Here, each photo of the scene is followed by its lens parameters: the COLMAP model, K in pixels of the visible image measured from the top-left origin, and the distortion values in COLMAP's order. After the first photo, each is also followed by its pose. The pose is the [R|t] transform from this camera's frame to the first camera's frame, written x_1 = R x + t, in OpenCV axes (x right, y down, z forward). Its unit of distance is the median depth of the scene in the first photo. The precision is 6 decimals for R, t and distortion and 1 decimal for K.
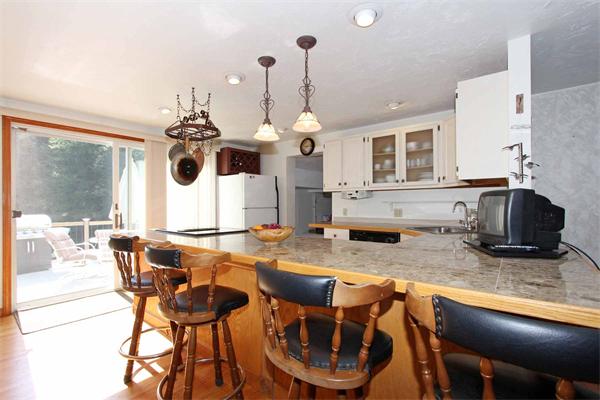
lens RADIAL K [[282.8, 0, 289.9], [0, 282.8, 197.0], [0, 0, 1]] dist [-0.001958, 0.000146]
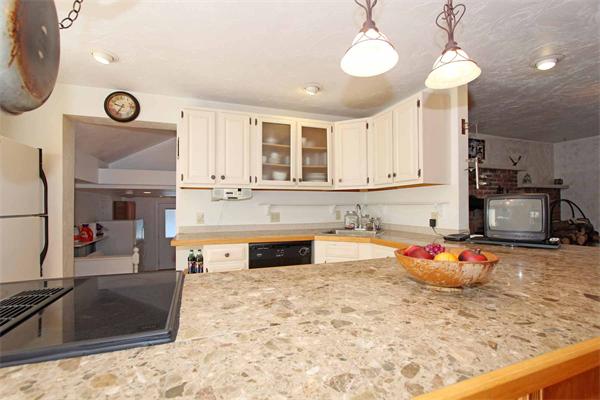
lens RADIAL K [[282.8, 0, 301.8], [0, 282.8, 200.1], [0, 0, 1]] dist [-0.001958, 0.000146]
pose [[0.490664, 0.020661, 0.871104, -0.314038], [-0.018846, 0.999737, -0.013097, 0.014242], [-0.871145, -0.009991, 0.490924, 0.497105]]
